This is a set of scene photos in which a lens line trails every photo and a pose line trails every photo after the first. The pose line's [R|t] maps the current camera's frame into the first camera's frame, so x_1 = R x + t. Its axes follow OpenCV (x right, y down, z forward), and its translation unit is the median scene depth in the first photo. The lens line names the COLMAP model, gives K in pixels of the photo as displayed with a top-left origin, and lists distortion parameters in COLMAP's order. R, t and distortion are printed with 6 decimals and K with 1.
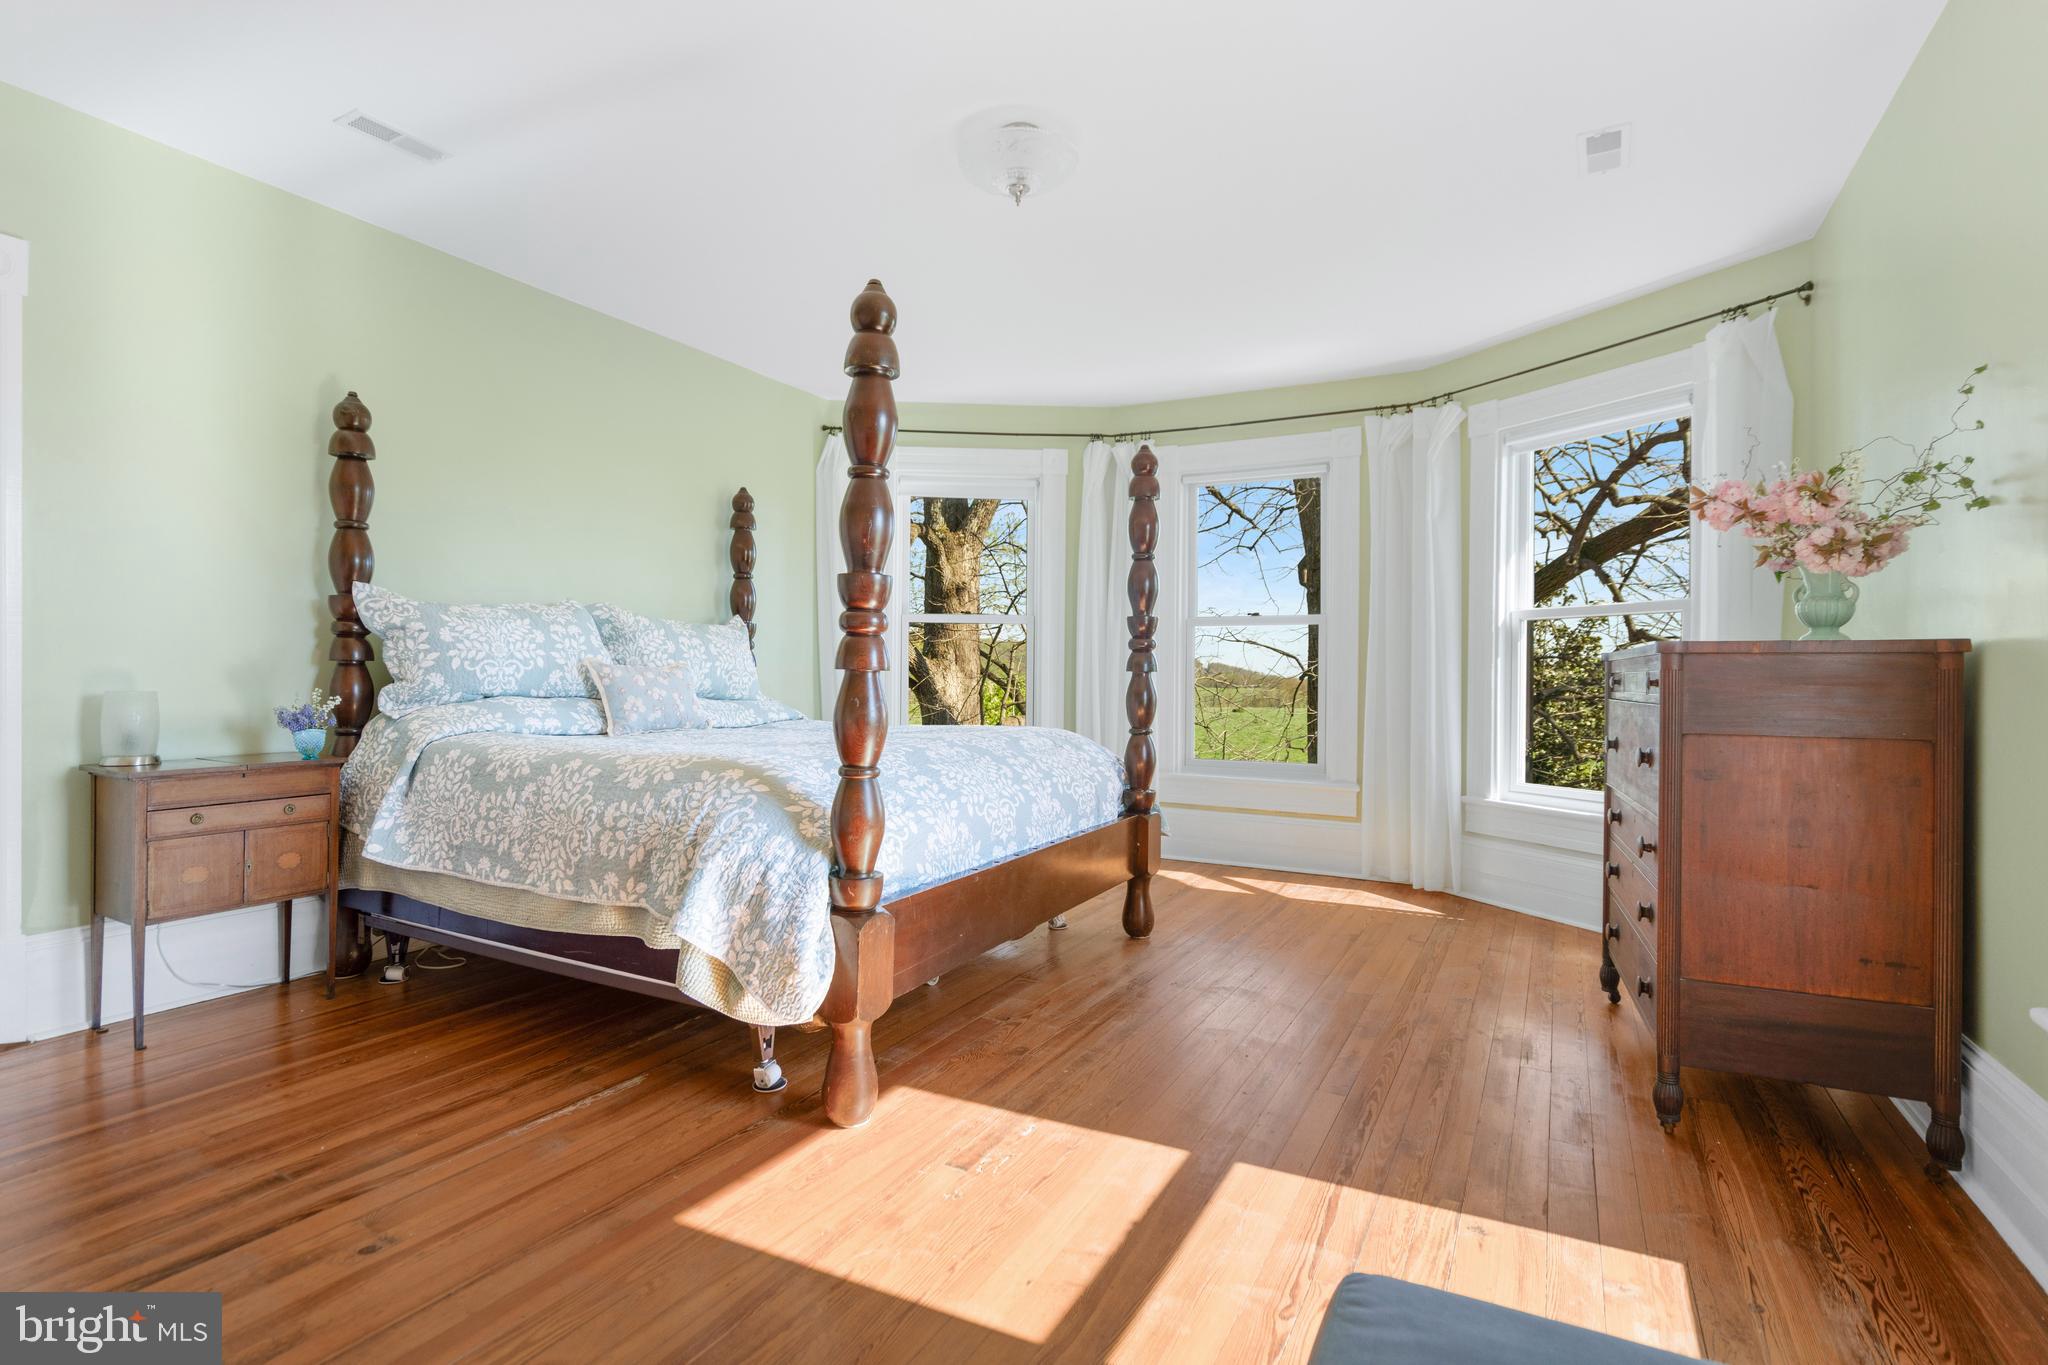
lens RADIAL K [[948.1, 0, 1022.3], [0, 948.1, 689.3], [0, 0, 1]] dist [0.017136, -0.000018]
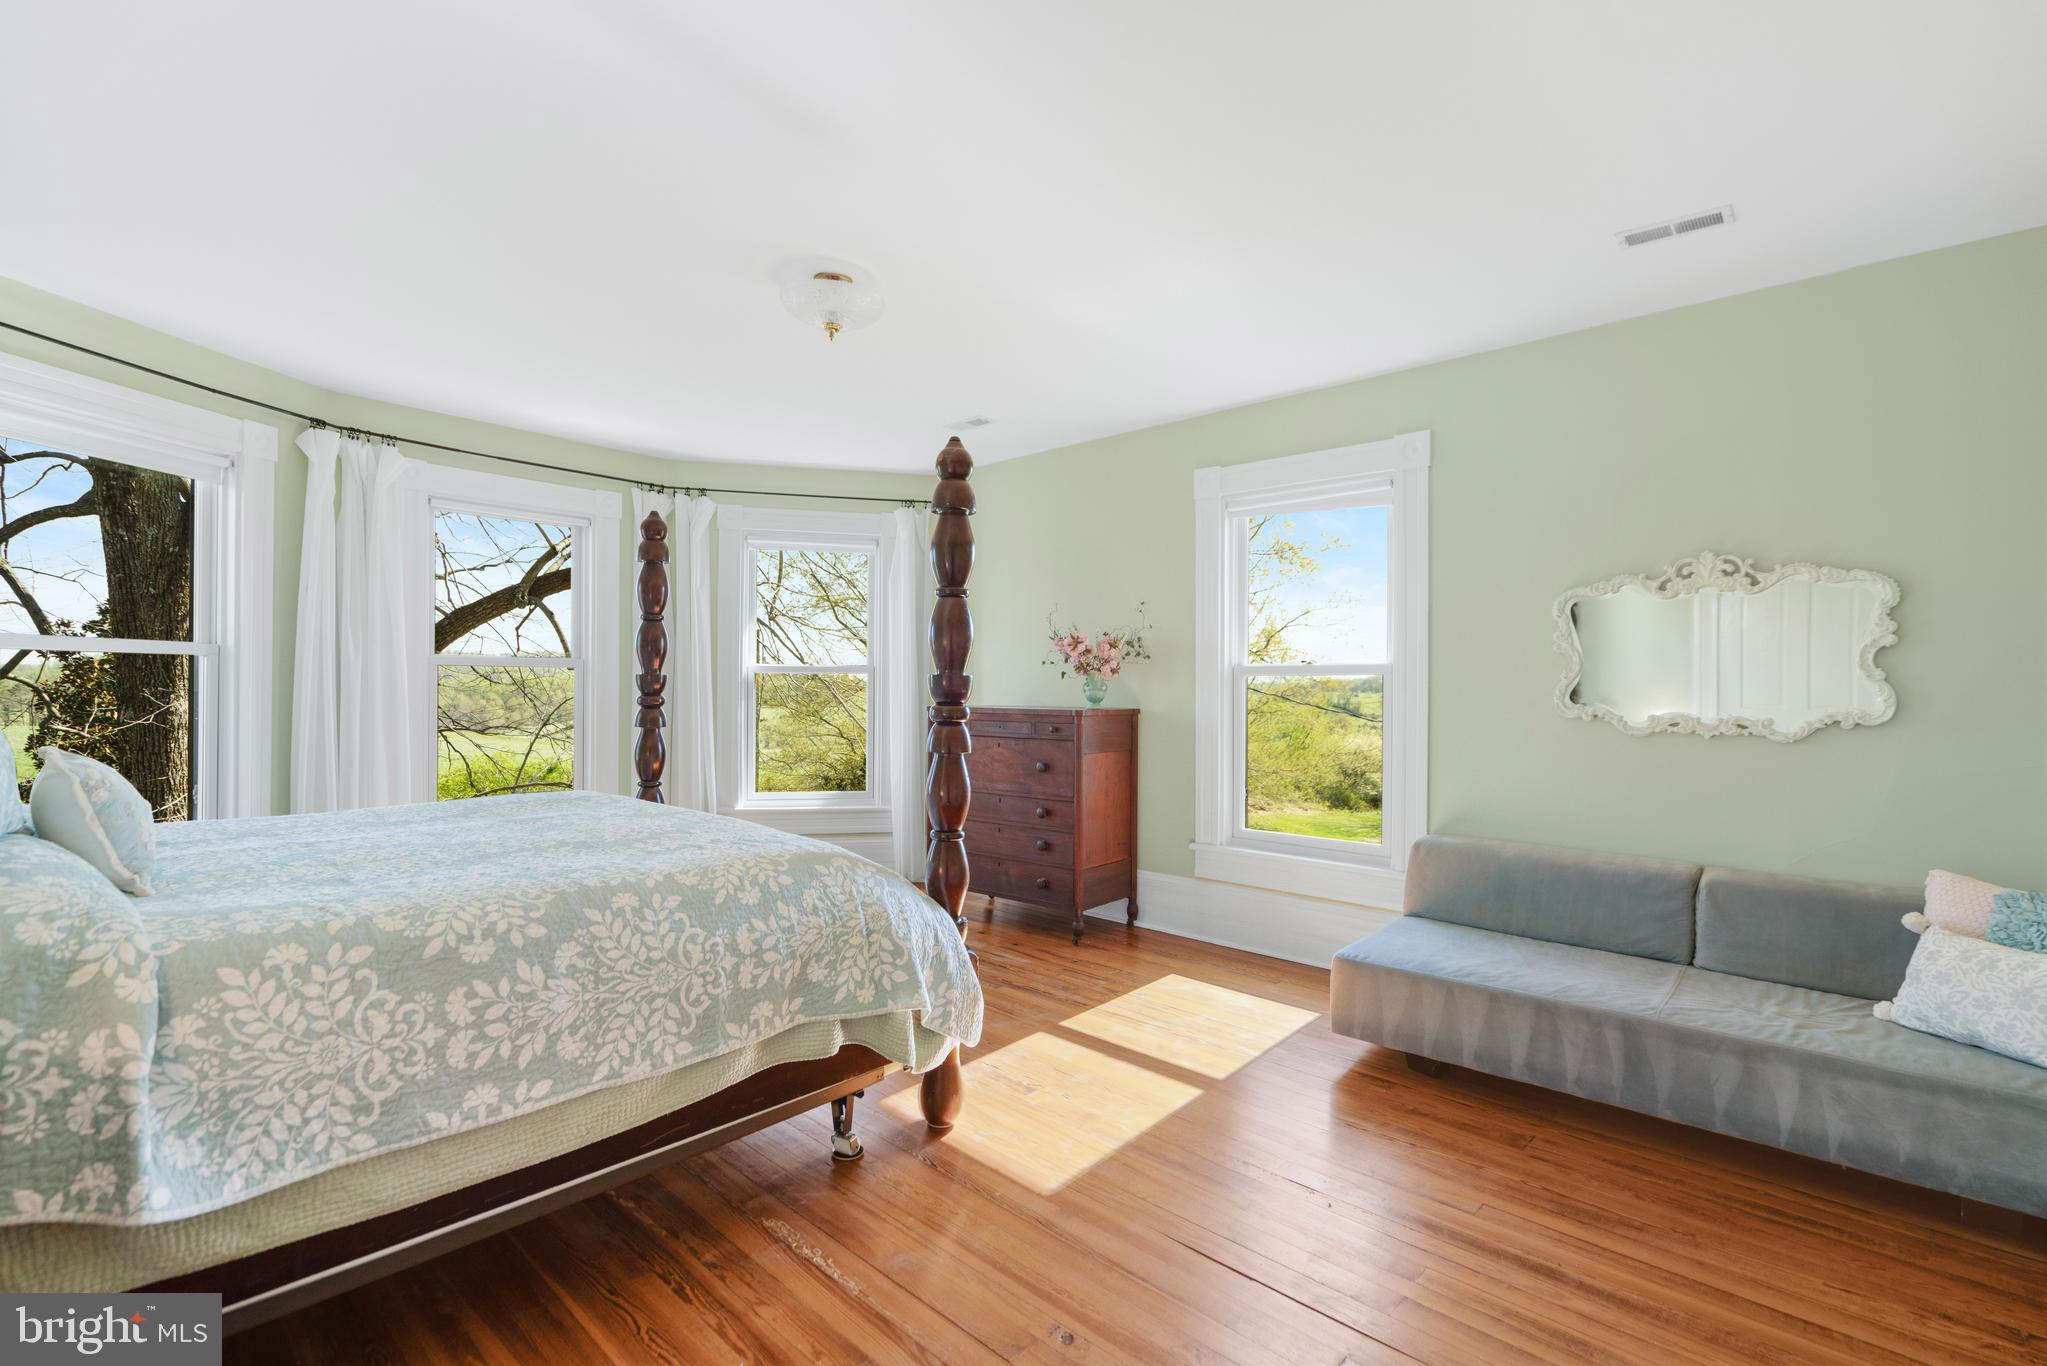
lens RADIAL K [[947.6, 0, 1017.2], [0, 947.6, 677.9], [0, 0, 1]] dist [0.017136, -0.000018]
pose [[0.248846, 0.001594, 0.968542, -1.139117], [0.008215, 0.999959, -0.003756, -0.095429], [-0.968508, 0.008891, 0.248823, 0.509793]]
